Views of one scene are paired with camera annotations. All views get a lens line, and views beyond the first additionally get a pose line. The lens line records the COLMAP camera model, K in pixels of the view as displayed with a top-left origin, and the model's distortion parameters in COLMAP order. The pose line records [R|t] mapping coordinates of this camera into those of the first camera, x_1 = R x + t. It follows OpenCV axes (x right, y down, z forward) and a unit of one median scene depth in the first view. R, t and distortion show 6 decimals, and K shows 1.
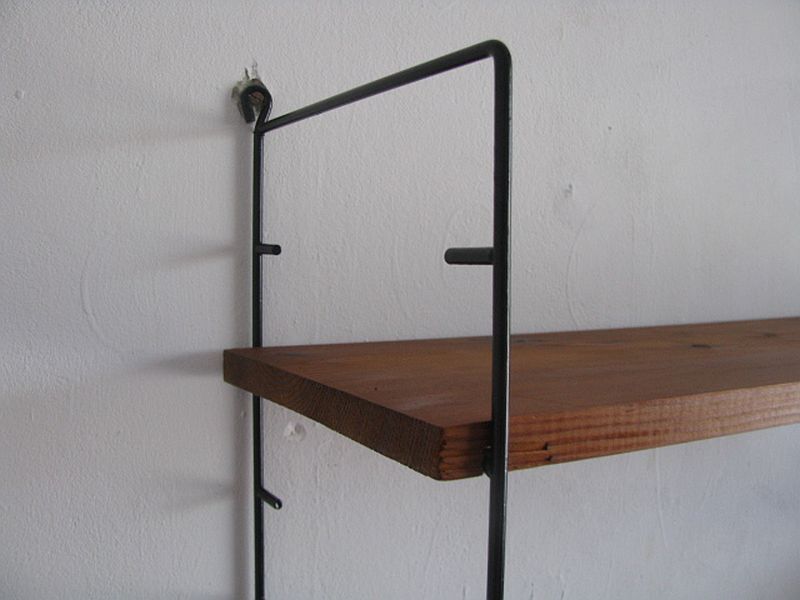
lens RADIAL K [[835.6, 0, 400.0], [0, 835.6, 300.0], [0, 0, 1]] dist [-0.217828, 0.261493]
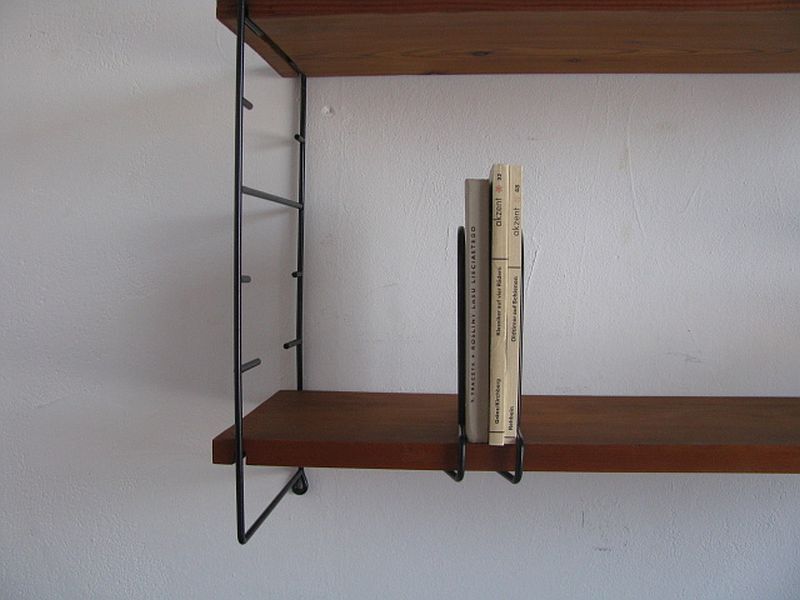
lens RADIAL K [[835.6, 0, 400.0], [0, 835.6, 300.0], [0, 0, 1]] dist [-0.217828, 0.261493]
pose [[0.817805, 0.018898, -0.575186, 1.063624], [-0.028634, 0.999559, -0.007871, 0.599770], [0.574783, 0.022907, 0.817985, -0.344464]]
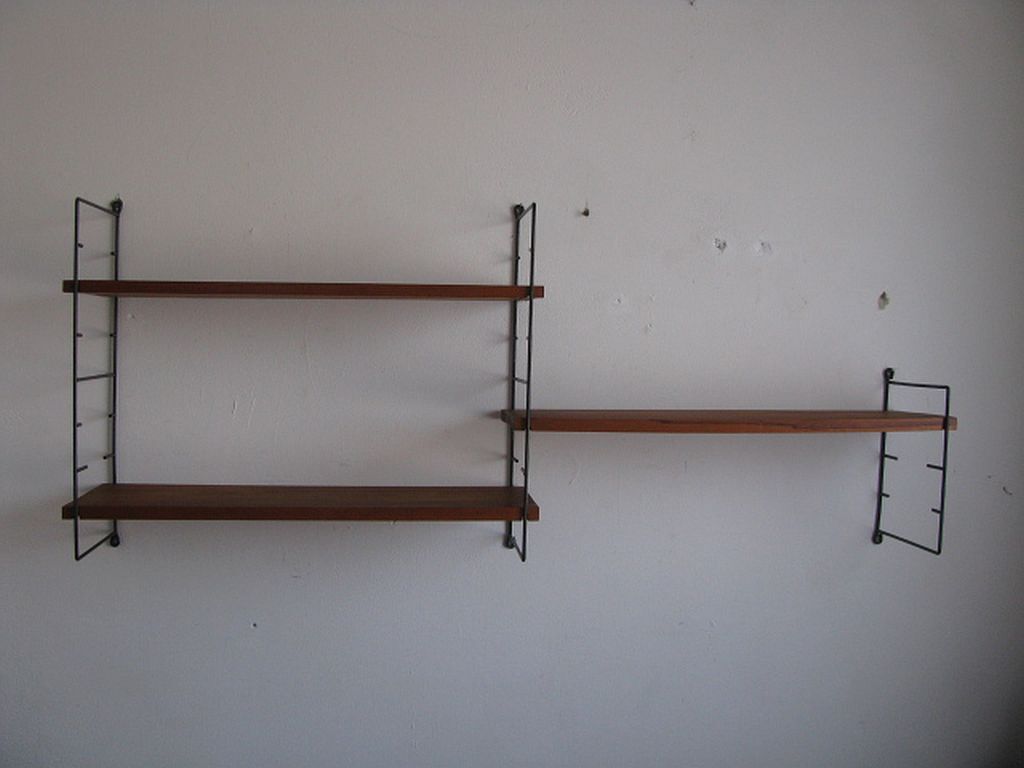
lens RADIAL K [[1069.5, 0, 512.0], [0, 1069.5, 384.0], [0, 0, 1]] dist [-0.217828, 0.261493]
pose [[0.914650, 0.021515, -0.403675, 2.746283], [-0.029606, 0.999466, -0.013812, 0.429648], [0.403162, 0.024584, 0.914798, -1.924821]]
